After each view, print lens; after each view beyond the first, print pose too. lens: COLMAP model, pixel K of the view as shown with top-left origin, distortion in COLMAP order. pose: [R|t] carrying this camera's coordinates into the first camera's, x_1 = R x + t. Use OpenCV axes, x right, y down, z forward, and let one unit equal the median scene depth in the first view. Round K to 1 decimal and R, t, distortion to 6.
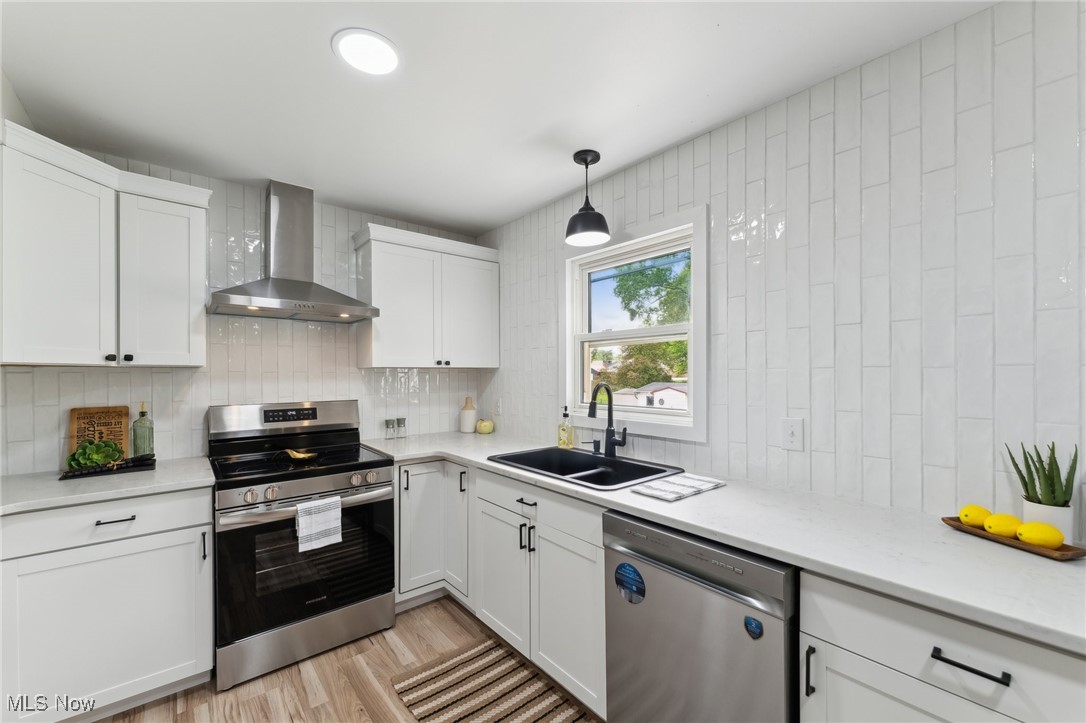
lens RADIAL K [[437.7, 0, 548.8], [0, 437.7, 374.9], [0, 0, 1]] dist [0.000193, 0.000809]
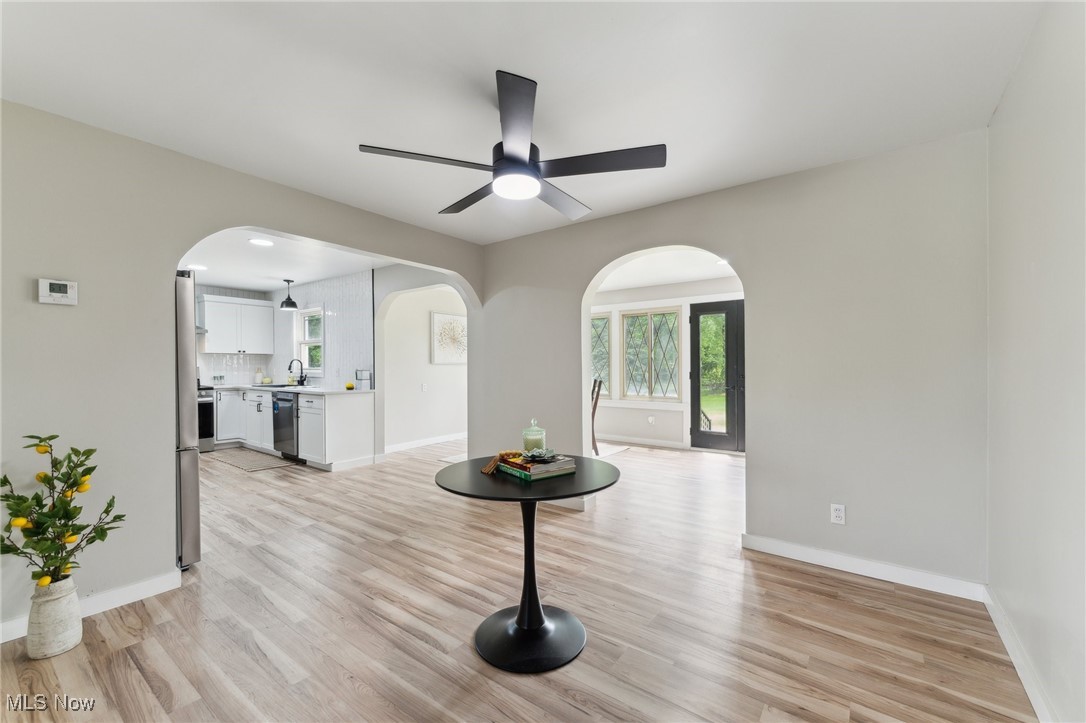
lens RADIAL K [[437.7, 0, 550.3], [0, 437.7, 368.1], [0, 0, 1]] dist [0.000193, 0.000809]
pose [[0.973041, 0.001752, 0.230624, 1.103515], [-0.002182, 0.999996, 0.001609, 0.071787], [-0.230620, -0.002069, 0.973042, -2.221368]]
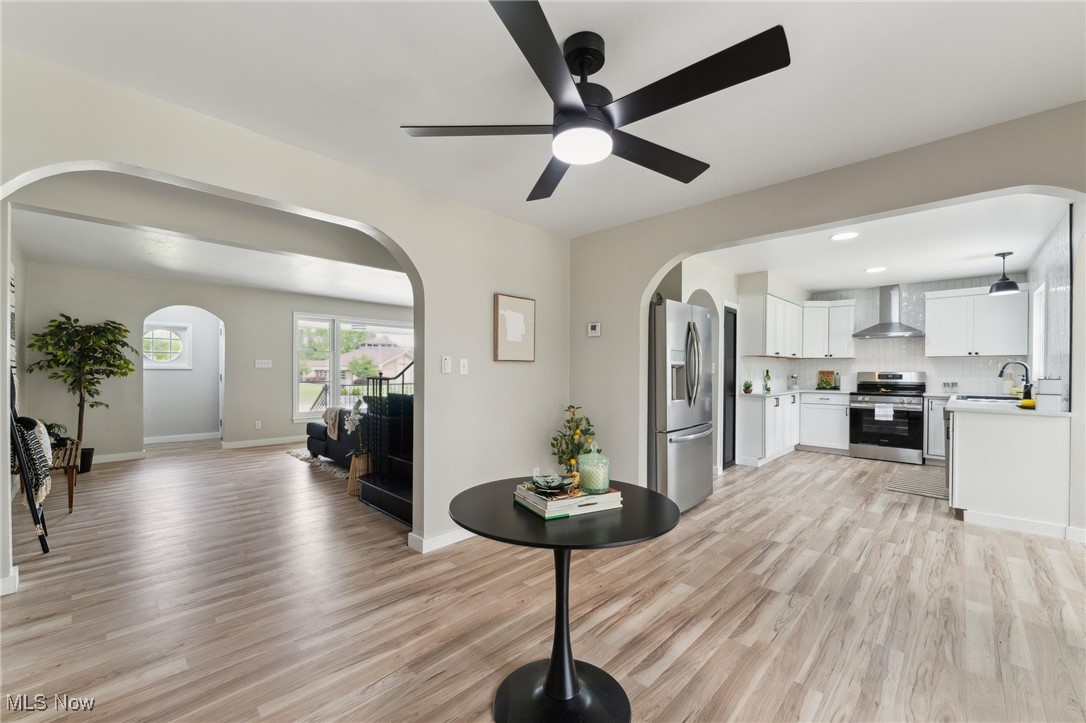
lens RADIAL K [[437.7, 0, 532.8], [0, 437.7, 372.3], [0, 0, 1]] dist [0.000193, 0.000809]
pose [[0.090559, 0.010700, -0.995834, 1.991633], [-0.006301, 0.999928, 0.010171, 0.063488], [0.995871, 0.005354, 0.090620, -1.450950]]
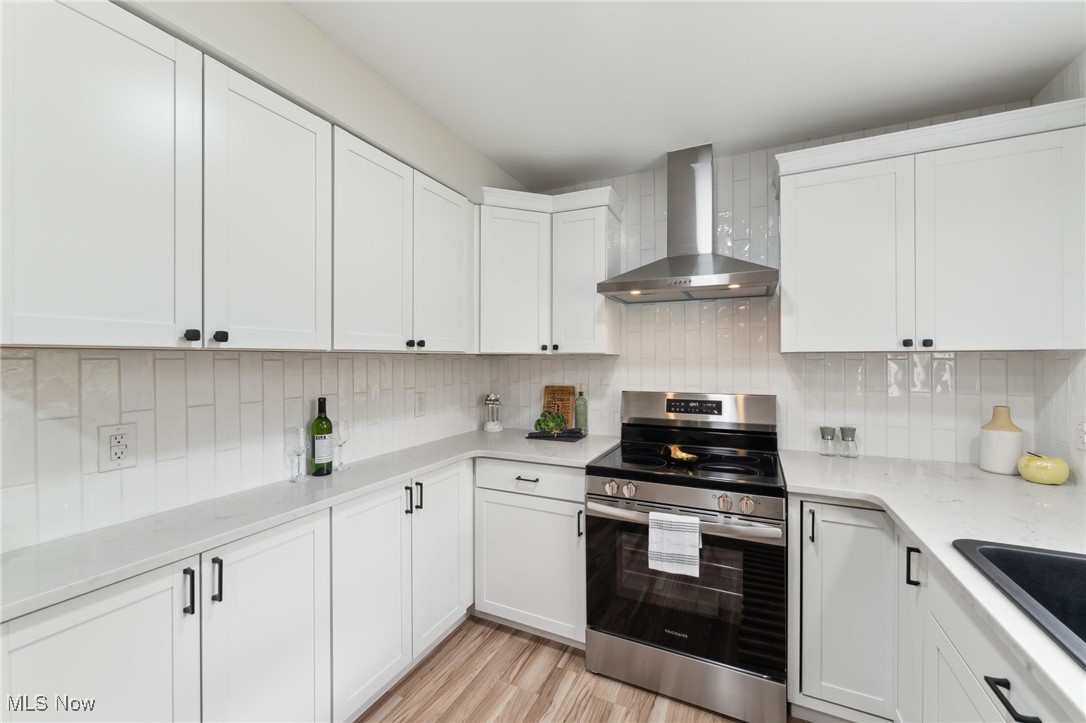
lens RADIAL K [[437.7, 0, 533.3], [0, 437.7, 358.7], [0, 0, 1]] dist [0.000193, 0.000809]
pose [[0.393236, 0.002233, -0.919435, 0.121924], [-0.003208, 0.999994, 0.001056, -0.007578], [0.919432, 0.002534, 0.393241, 0.410749]]
